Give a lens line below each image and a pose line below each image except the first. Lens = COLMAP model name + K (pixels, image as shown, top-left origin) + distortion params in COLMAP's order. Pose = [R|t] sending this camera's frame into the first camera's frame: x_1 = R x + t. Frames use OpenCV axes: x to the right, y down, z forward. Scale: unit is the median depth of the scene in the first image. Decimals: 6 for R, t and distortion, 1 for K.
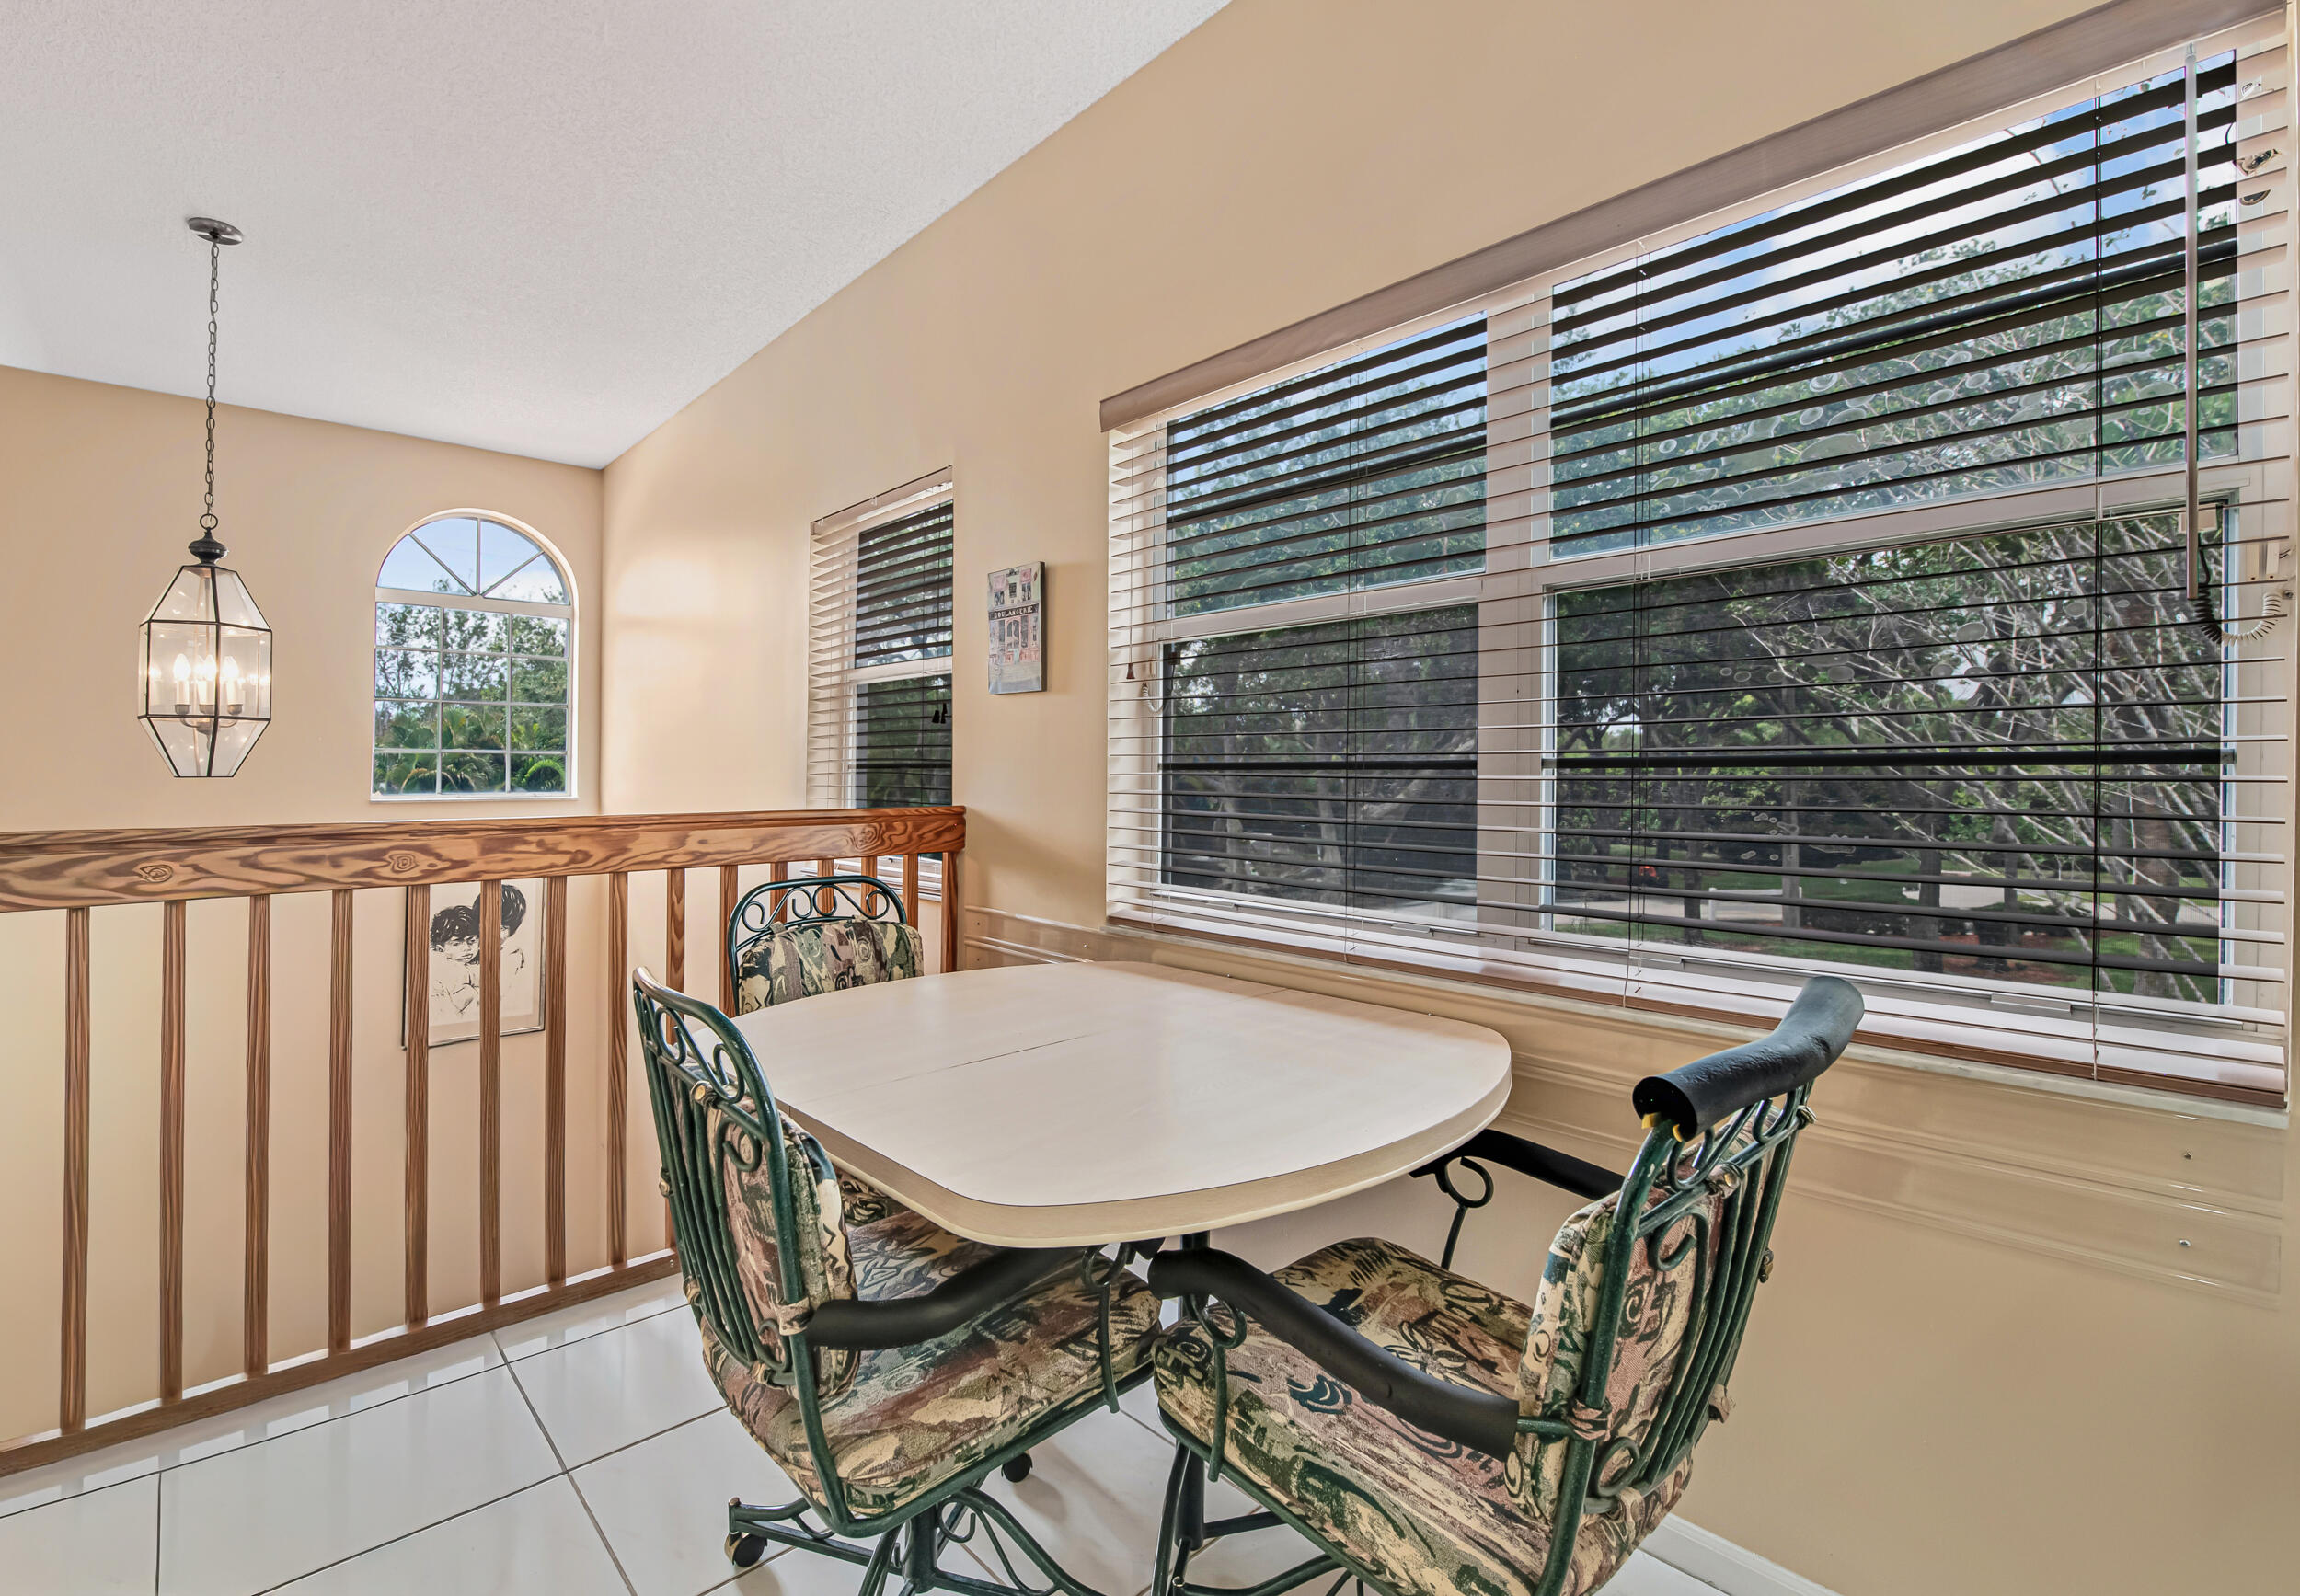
lens RADIAL K [[1015.6, 0, 1117.6], [0, 1015.6, 746.2], [0, 0, 1]] dist [0.003806, 0.000134]
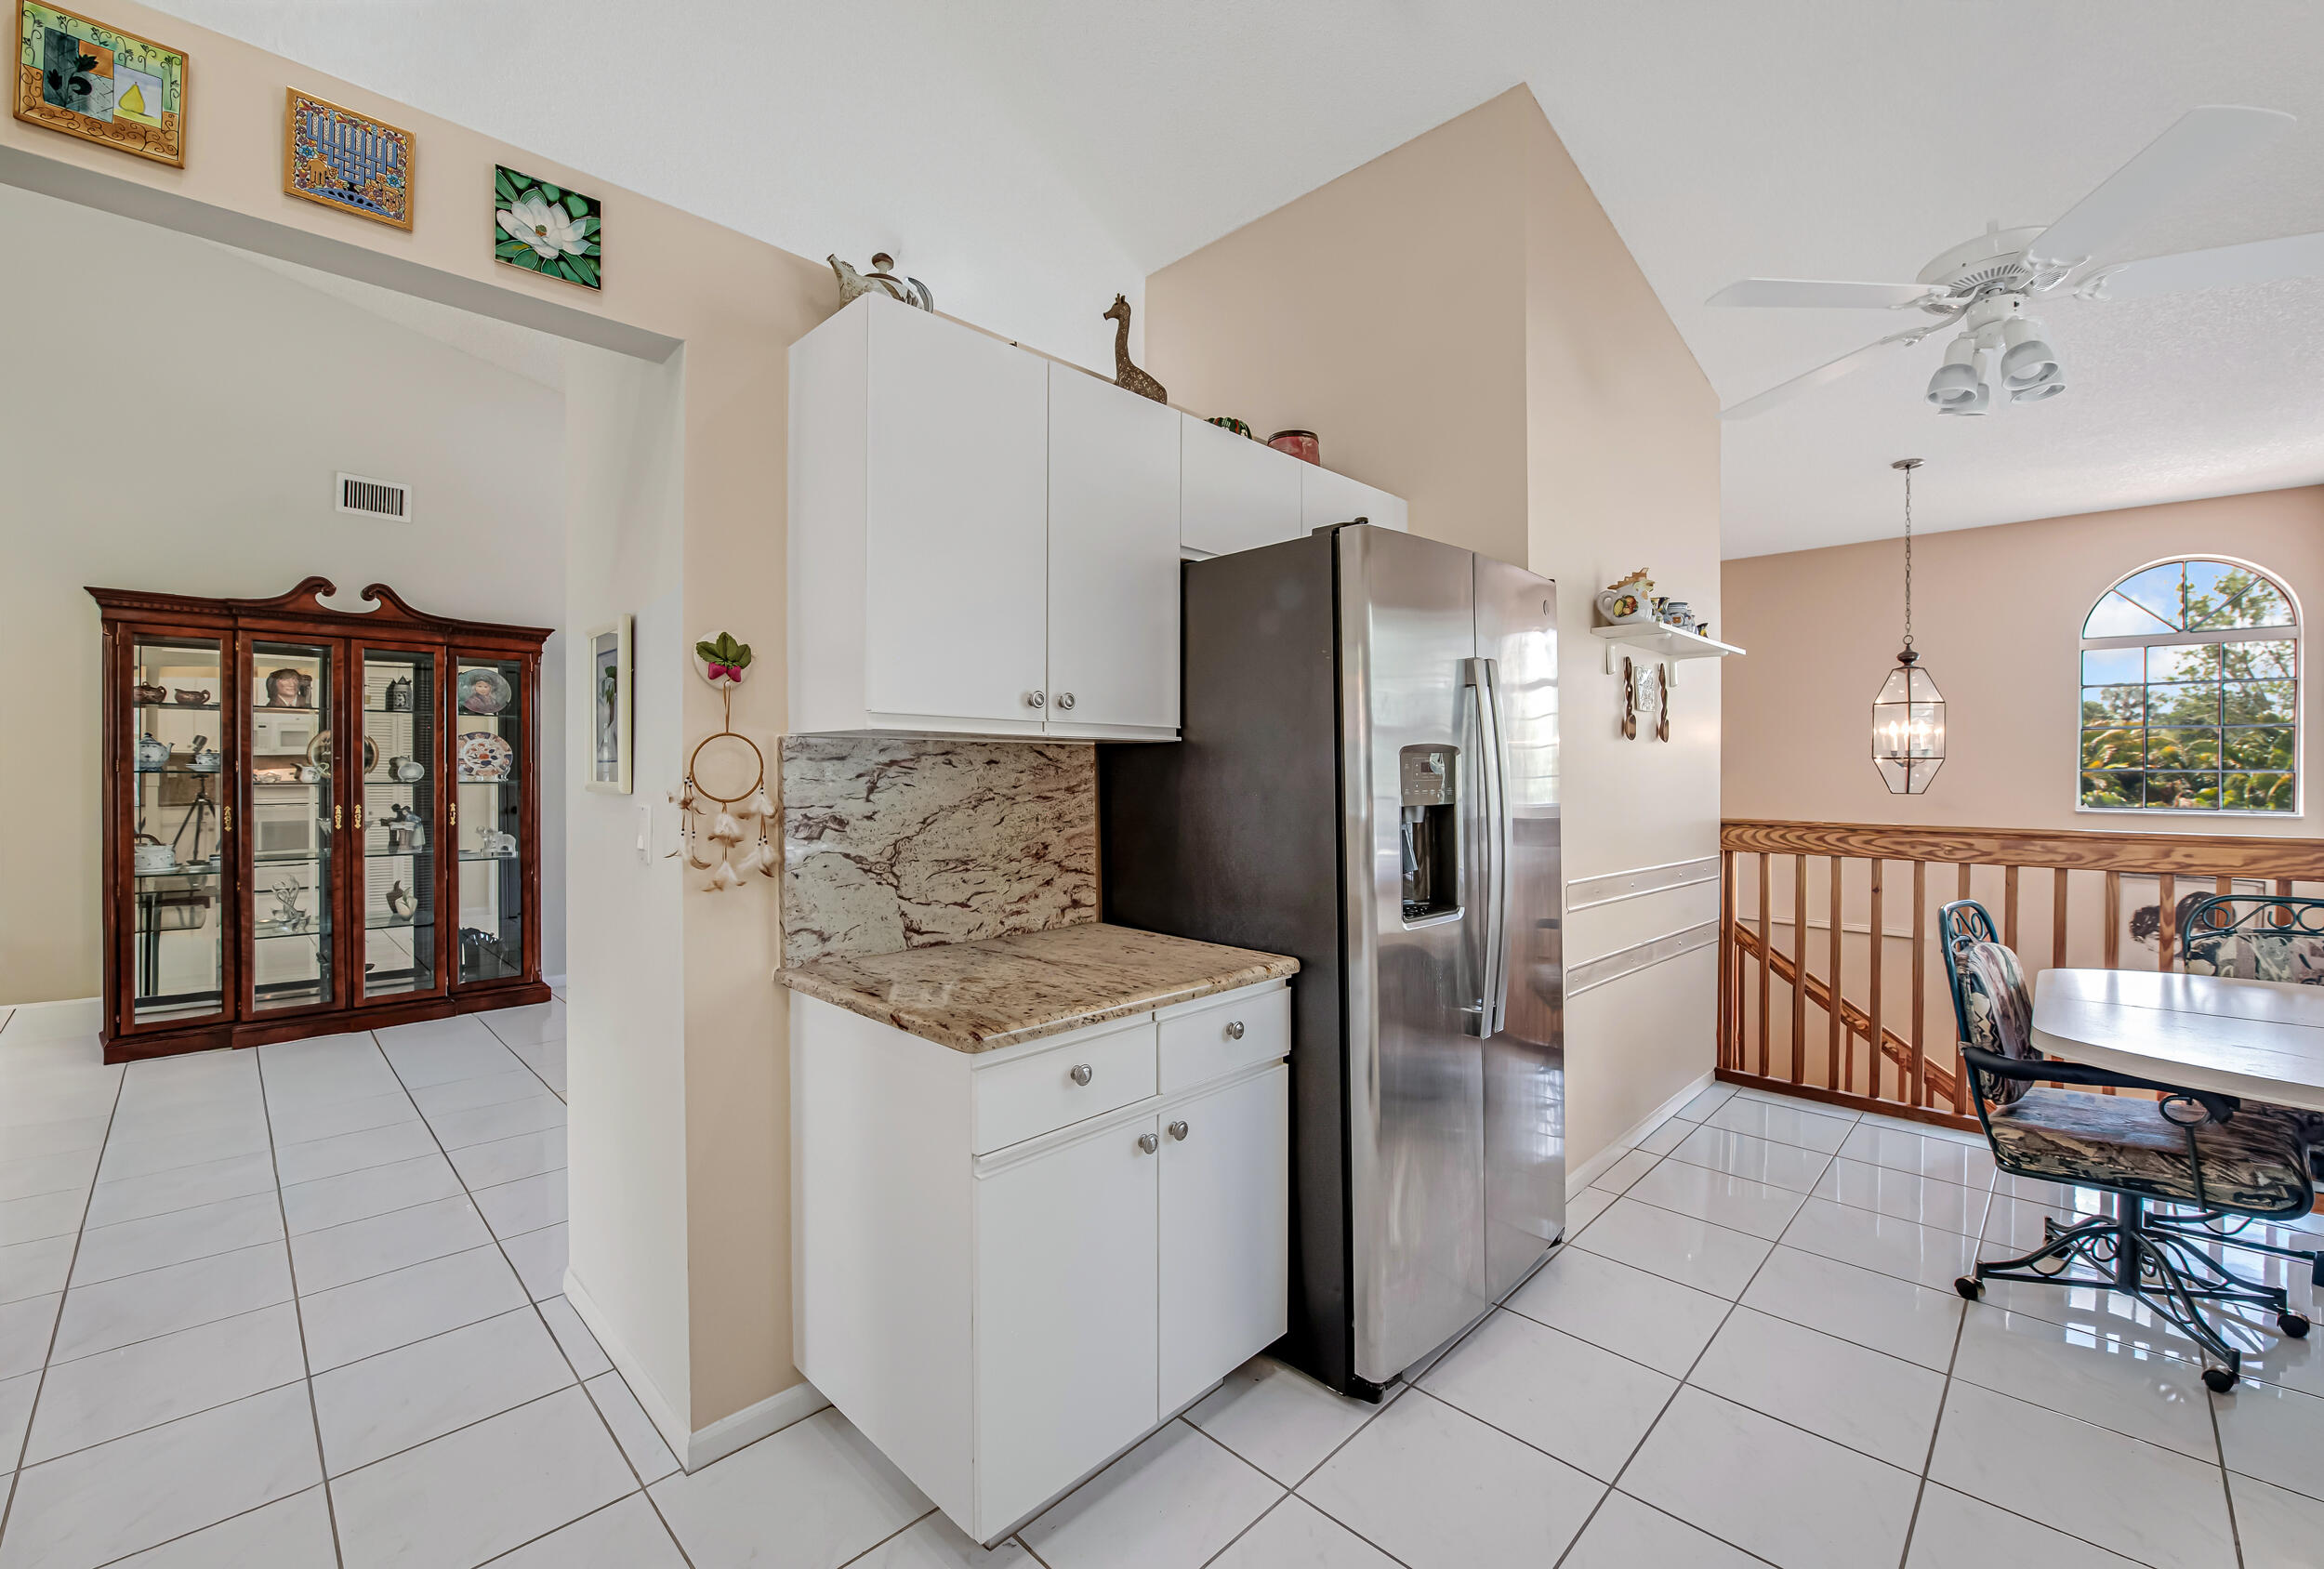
lens RADIAL K [[1120.5, 0, 1169.3], [0, 1120.5, 771.5], [0, 0, 1]] dist [-0.024212, -0.001378]
pose [[0.125128, 0.009292, -0.992097, 0.771692], [0.017218, 0.999785, 0.011536, -0.049446], [0.991991, -0.018526, 0.124942, -0.433403]]
